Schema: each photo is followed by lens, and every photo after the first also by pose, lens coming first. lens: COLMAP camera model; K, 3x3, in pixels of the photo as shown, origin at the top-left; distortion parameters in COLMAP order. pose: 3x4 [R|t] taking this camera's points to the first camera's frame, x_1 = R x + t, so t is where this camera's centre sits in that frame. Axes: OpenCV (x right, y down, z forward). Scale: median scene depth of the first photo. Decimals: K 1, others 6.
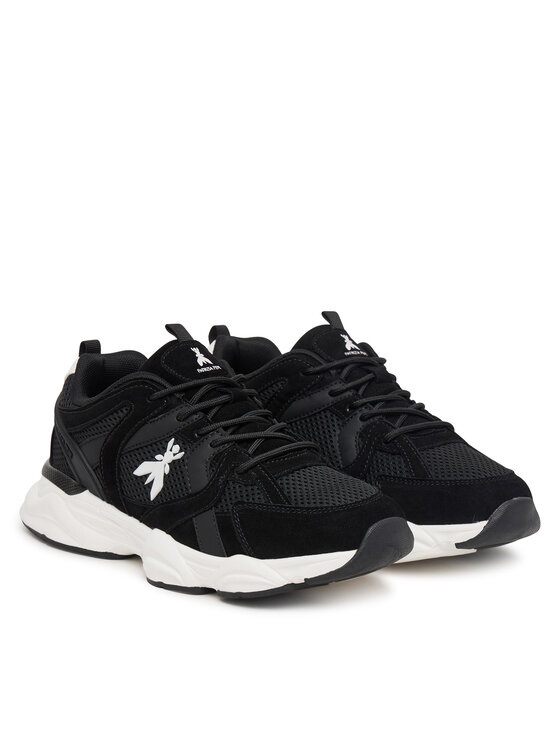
lens RADIAL K [[2172.0, 0, 280.0], [0, 2172.0, 373.0], [0, 0, 1]] dist [0.010812, 0.030622]
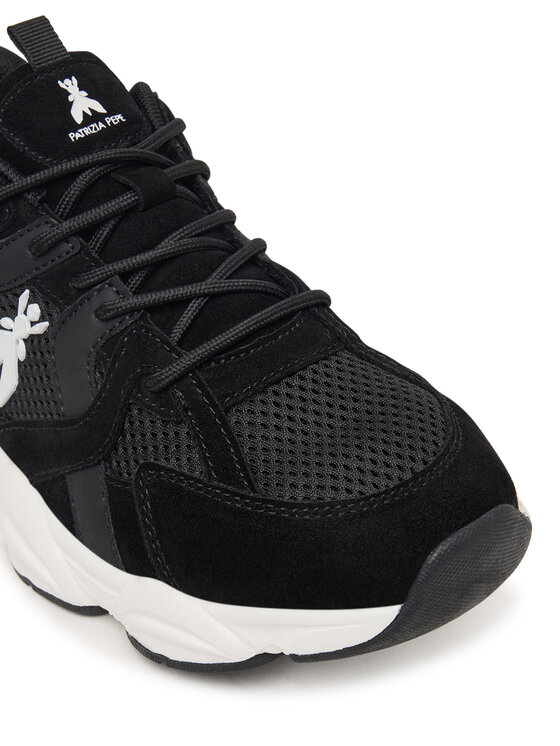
lens RADIAL K [[1441.3, 0, 280.0], [0, 1441.3, 373.0], [0, 0, 1]] dist [0.012479, 0.185906]
pose [[0.994982, -0.023585, -0.097231, 0.038398], [0.059580, 0.920390, 0.386435, -0.074524], [0.080376, -0.390289, 0.917177, 0.701189]]
